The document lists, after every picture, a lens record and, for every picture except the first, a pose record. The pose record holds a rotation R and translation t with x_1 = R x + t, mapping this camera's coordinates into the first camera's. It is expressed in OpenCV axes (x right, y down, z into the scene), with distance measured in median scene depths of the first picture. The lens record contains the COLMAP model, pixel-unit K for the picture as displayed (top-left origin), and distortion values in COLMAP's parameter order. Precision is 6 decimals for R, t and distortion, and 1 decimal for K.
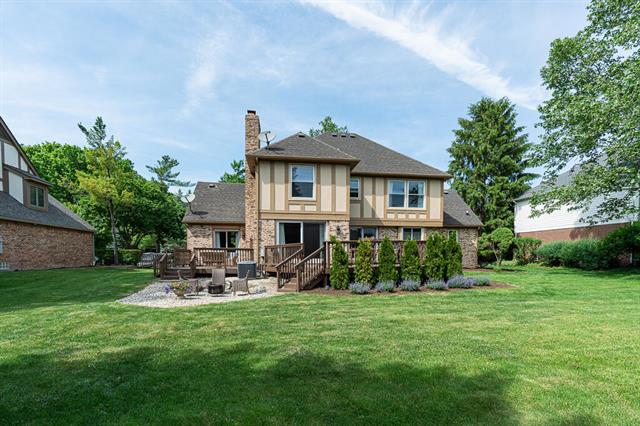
lens RADIAL K [[313.9, 0, 320.0], [0, 313.9, 219.4], [0, 0, 1]] dist [-0.002903, -0.000535]
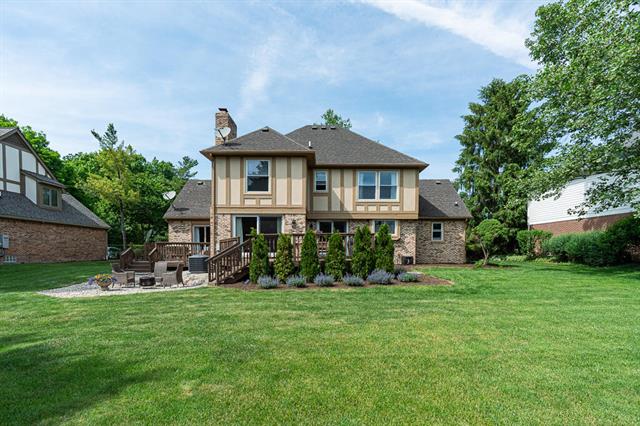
lens RADIAL K [[312.6, 0, 320.0], [0, 312.6, 213.0], [0, 0, 1]] dist [-0.005147, -0.000428]
pose [[0.989845, -0.017498, -0.141071, 0.235815], [0.016692, 0.999837, -0.006897, 0.007416], [0.141169, 0.004473, 0.989975, 0.035928]]
